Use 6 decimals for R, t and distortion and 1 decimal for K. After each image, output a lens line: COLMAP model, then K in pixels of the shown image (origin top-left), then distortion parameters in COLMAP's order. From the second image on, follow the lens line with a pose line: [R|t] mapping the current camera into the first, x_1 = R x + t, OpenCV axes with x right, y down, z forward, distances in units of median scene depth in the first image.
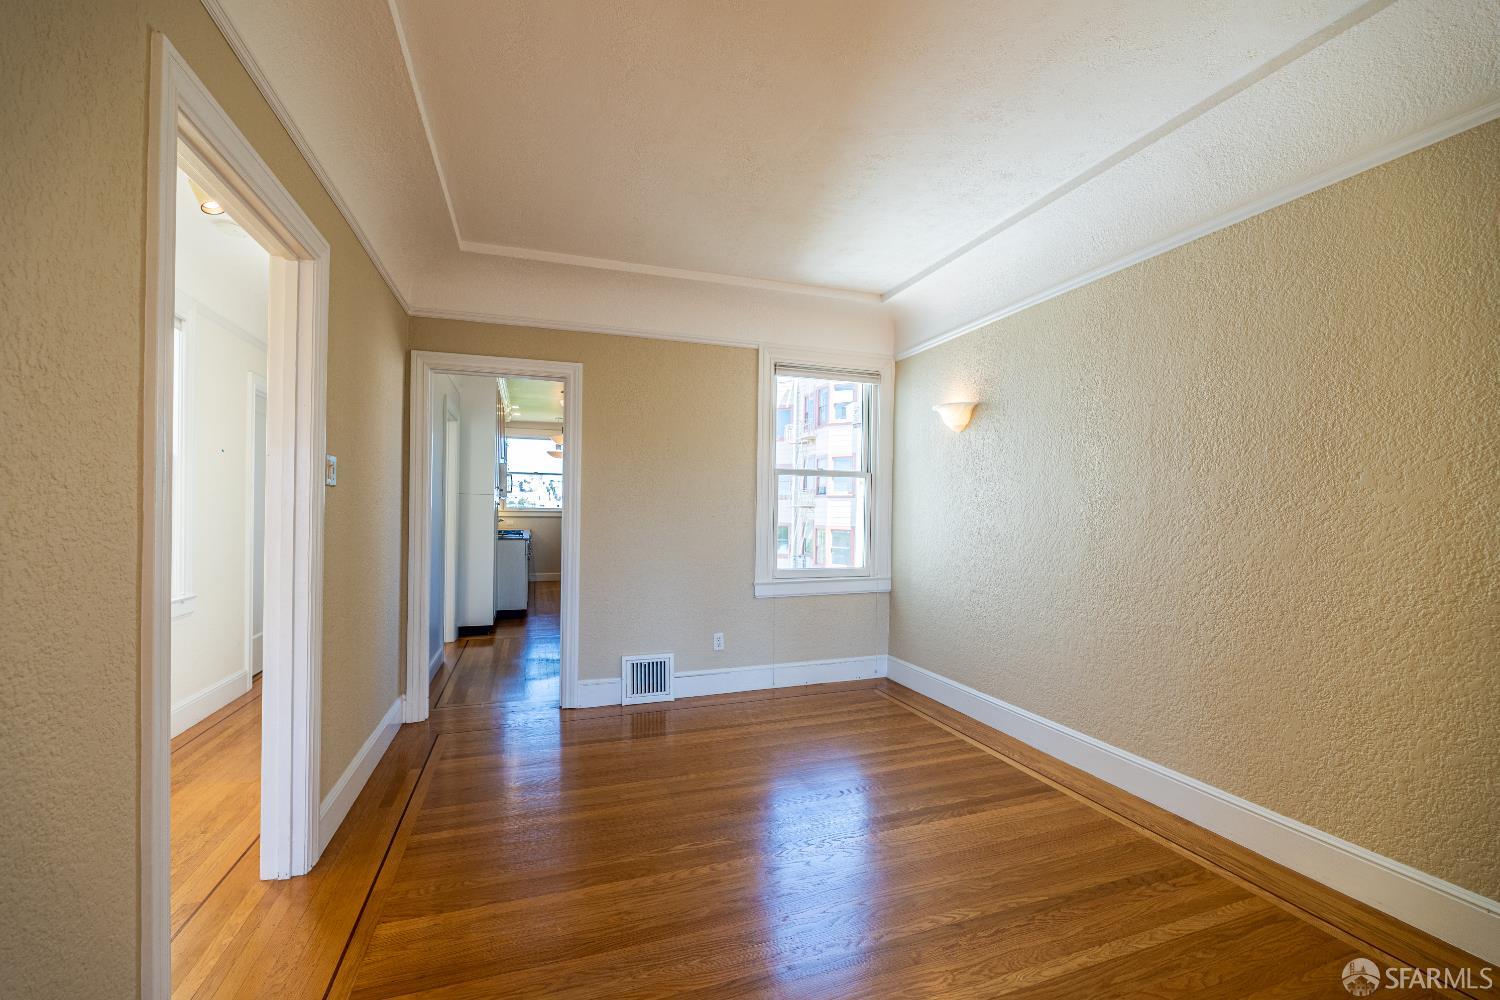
lens RADIAL K [[608.2, 0, 745.1], [0, 608.2, 514.5], [0, 0, 1]] dist [-0.000474, -0.004247]
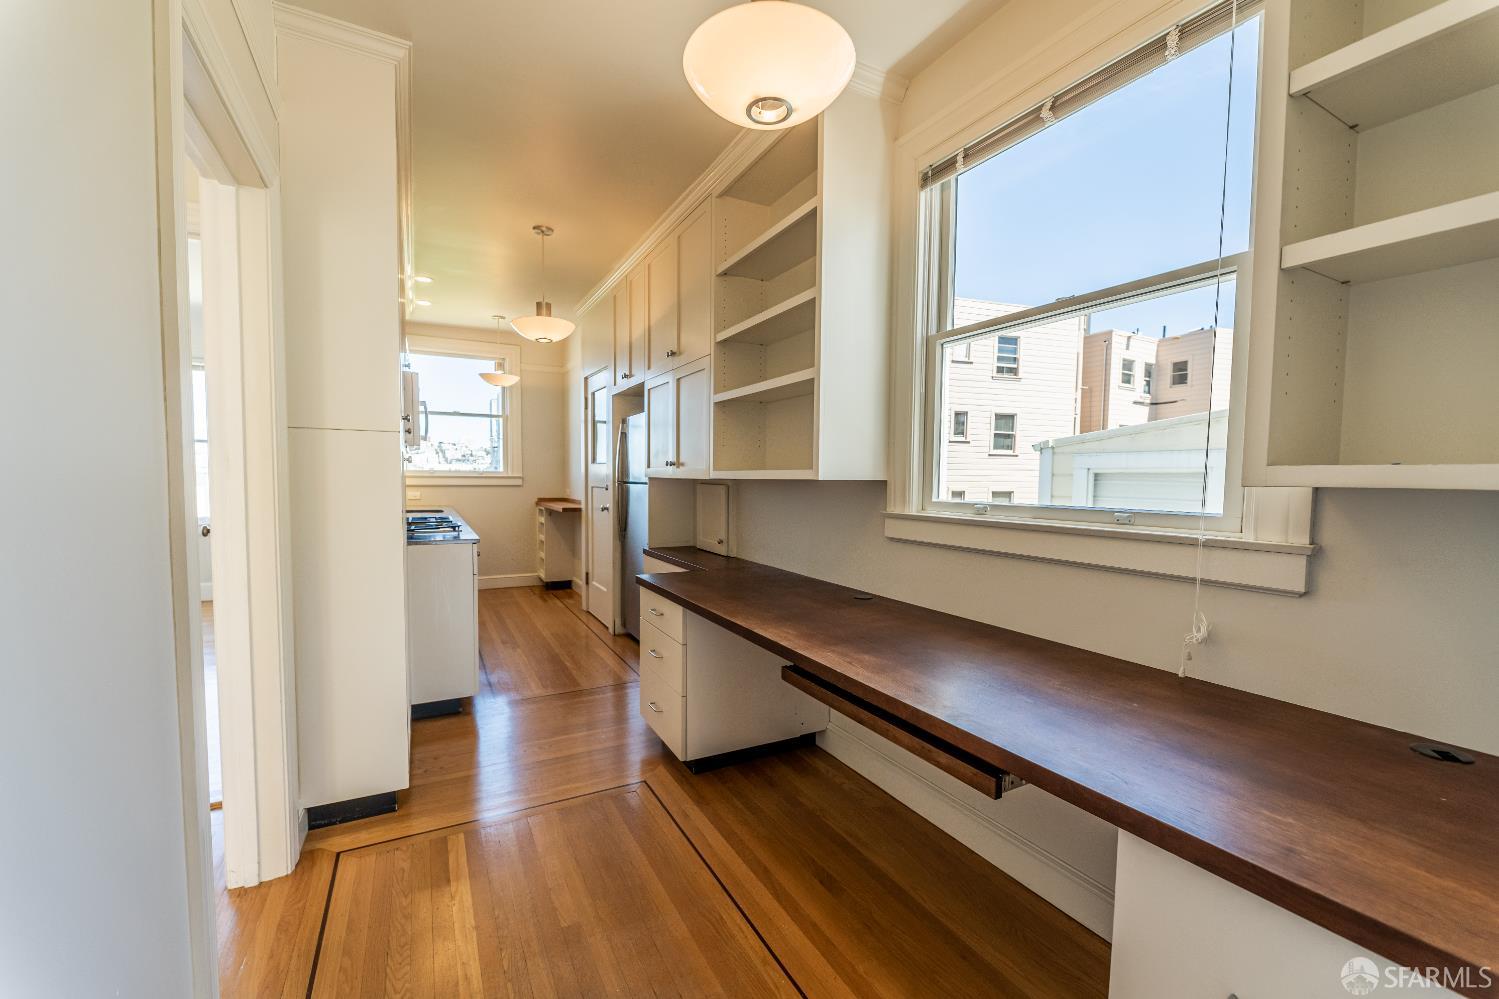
lens RADIAL K [[607.8, 0, 744.6], [0, 607.8, 514.0], [0, 0, 1]] dist [-0.000474, -0.004247]
pose [[0.988430, -0.008855, 0.151419, -0.272697], [0.000066, 0.998319, 0.057954, -0.006078], [-0.151677, -0.057274, 0.986769, 0.627991]]
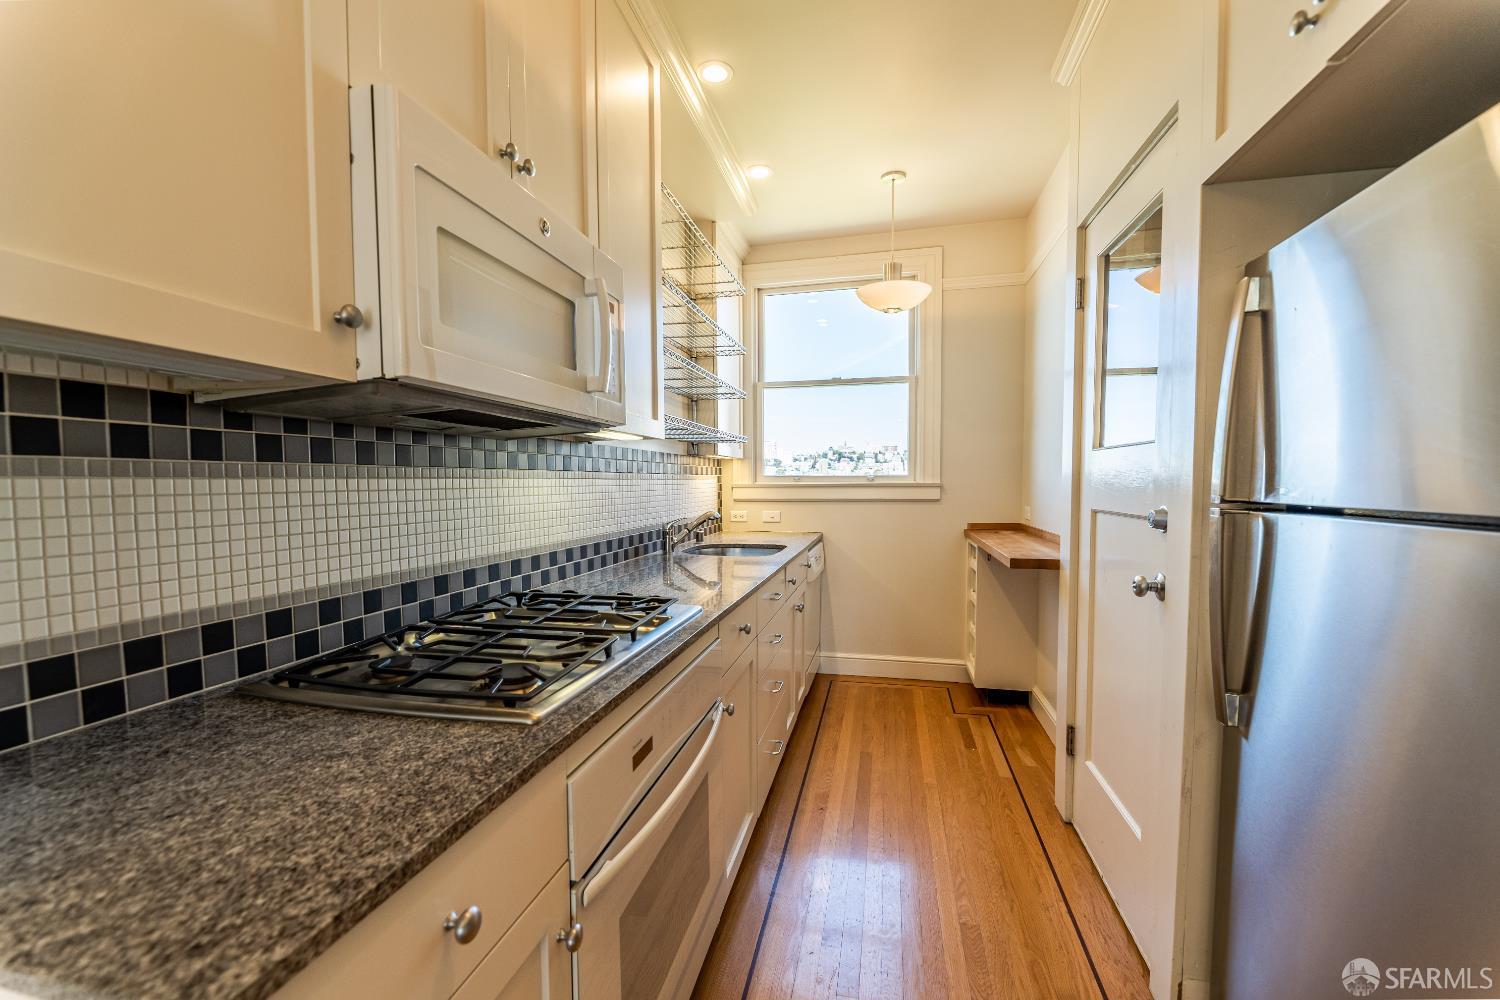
lens RADIAL K [[608.2, 0, 745.1], [0, 608.2, 514.5], [0, 0, 1]] dist [-0.000474, -0.004247]
pose [[0.840517, 0.014082, -0.541602, -0.335705], [0.012714, 0.998874, 0.045702, -0.009459], [0.541636, -0.045299, 0.839392, 1.137465]]
